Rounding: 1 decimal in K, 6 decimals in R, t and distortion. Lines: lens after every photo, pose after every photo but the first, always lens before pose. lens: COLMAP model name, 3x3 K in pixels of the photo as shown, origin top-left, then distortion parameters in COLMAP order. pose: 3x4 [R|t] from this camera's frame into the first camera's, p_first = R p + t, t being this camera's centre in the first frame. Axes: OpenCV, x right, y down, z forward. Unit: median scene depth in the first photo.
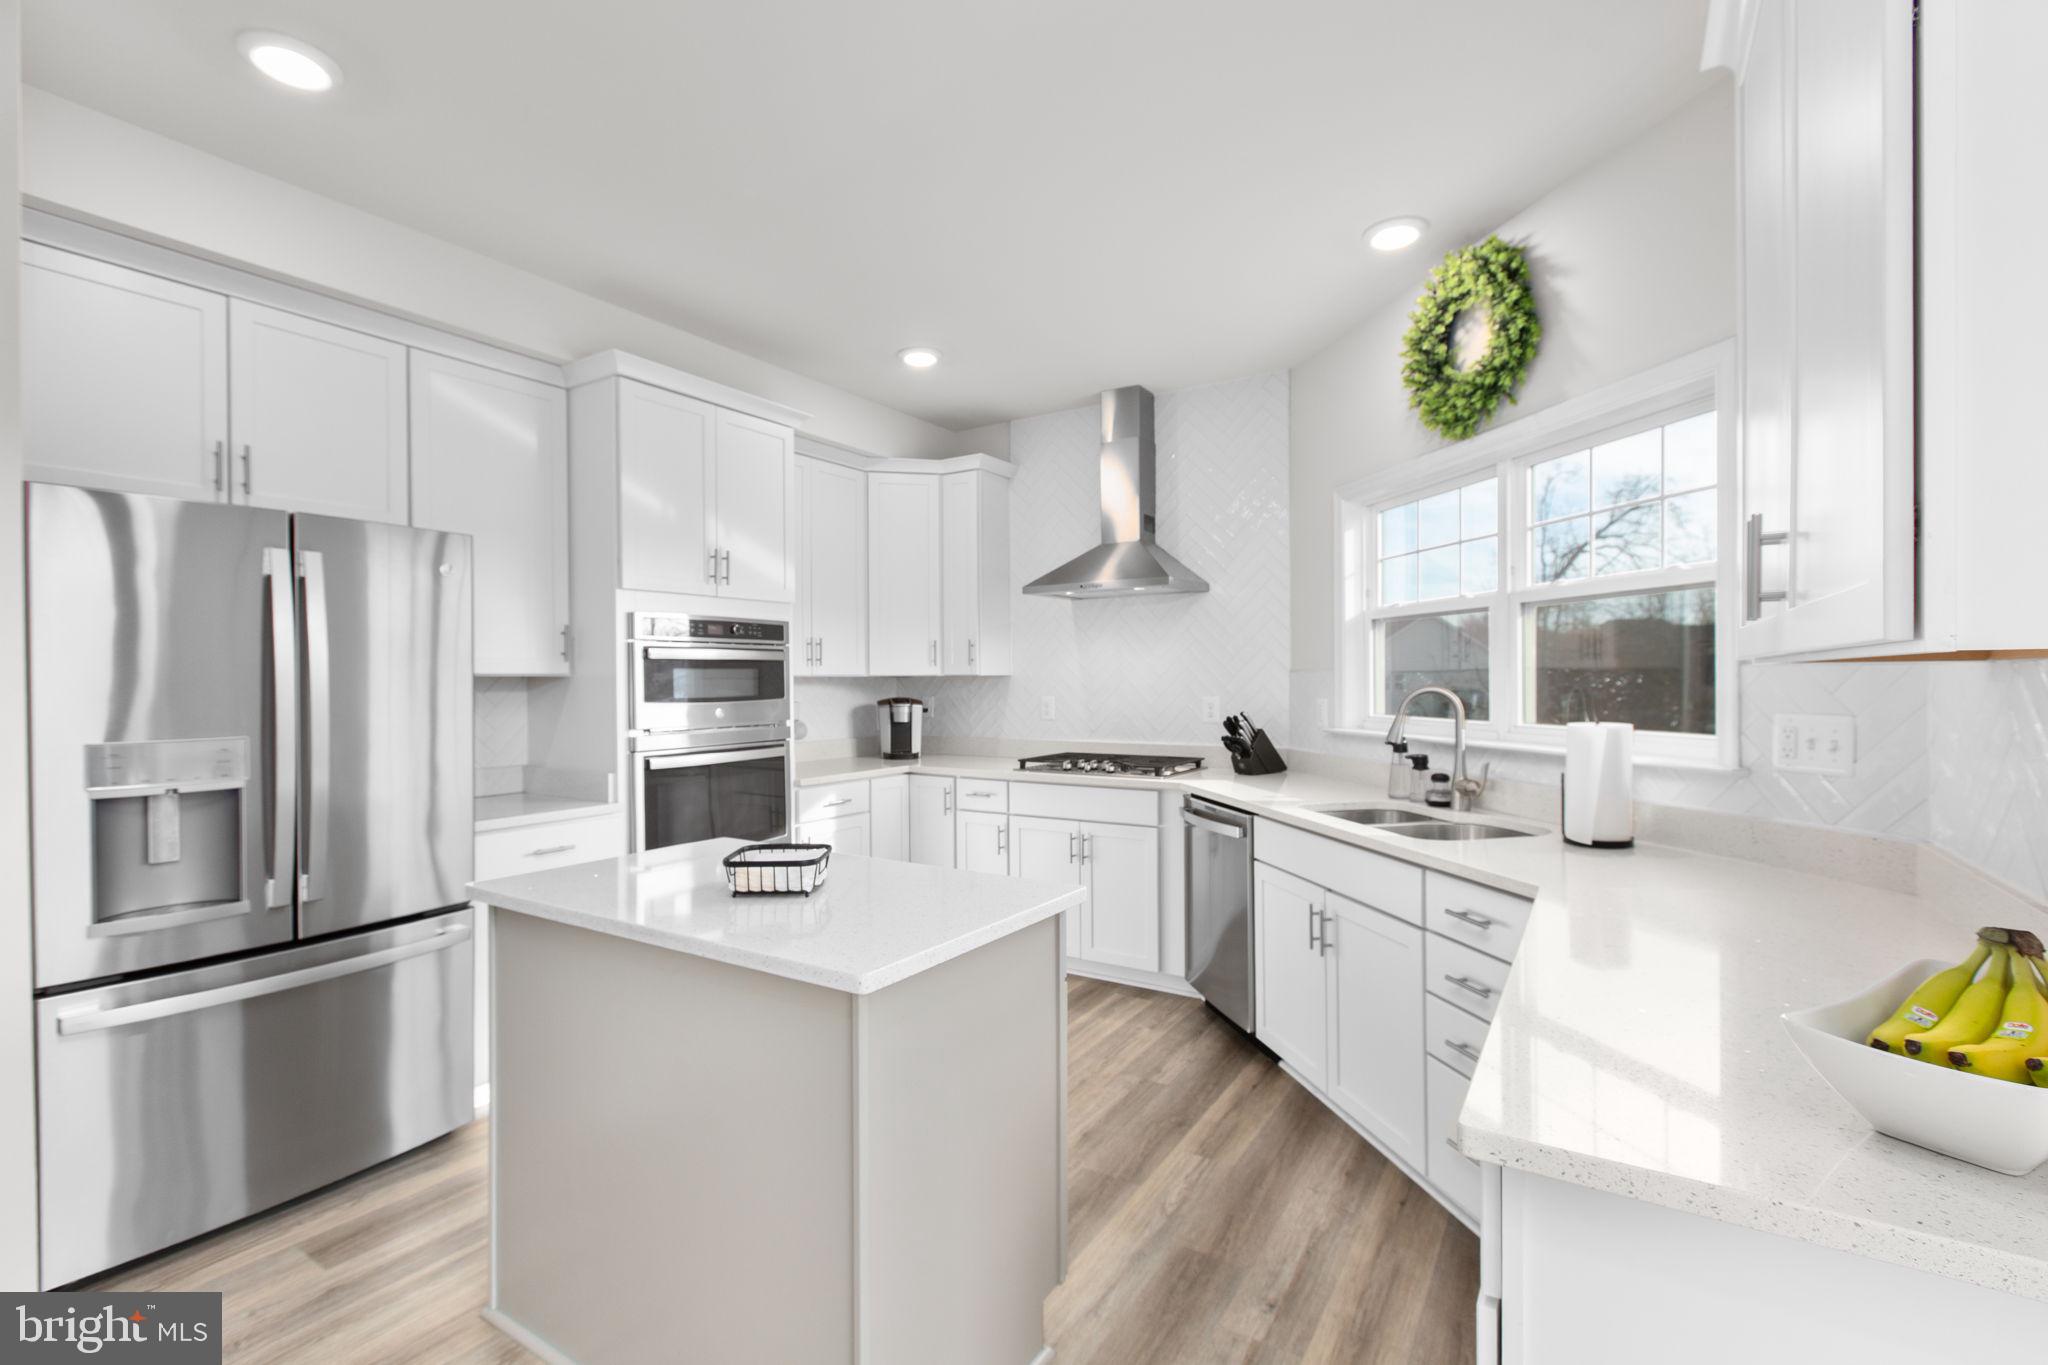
lens RADIAL K [[917.4, 0, 1019.6], [0, 917.4, 688.8], [0, 0, 1]] dist [-0.000776, 0.000518]
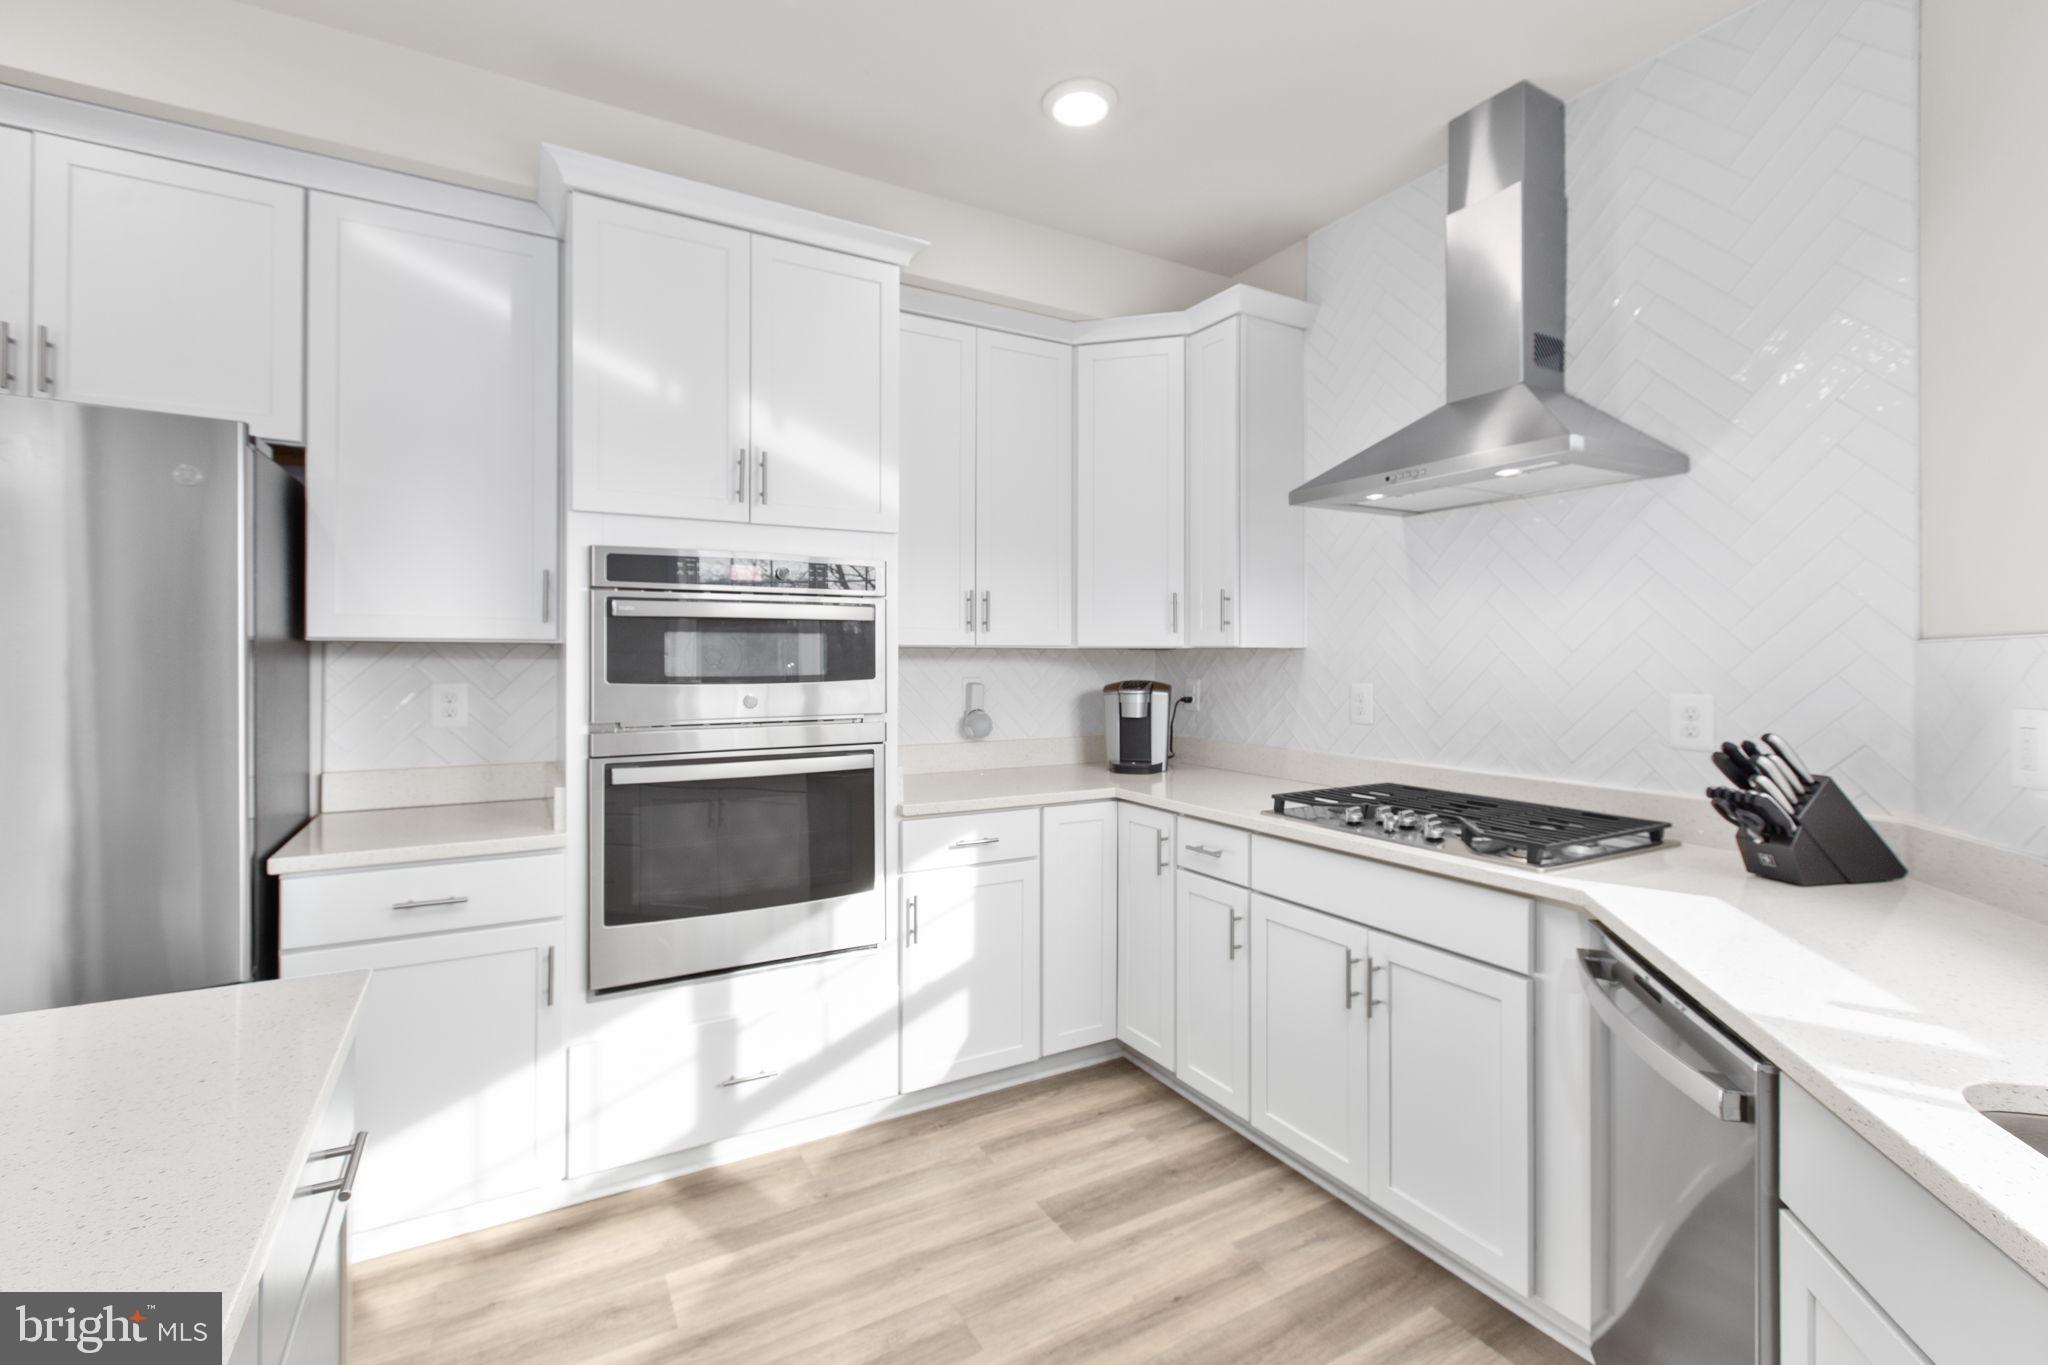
lens RADIAL K [[910.1, 0, 1022.3], [0, 910.1, 655.7], [0, 0, 1]] dist [0.001506, -0.000164]
pose [[0.886923, 0.008602, -0.461838, 0.122342], [-0.013645, 0.999878, -0.007580, -0.002835], [0.461716, 0.013025, 0.886932, 0.434877]]
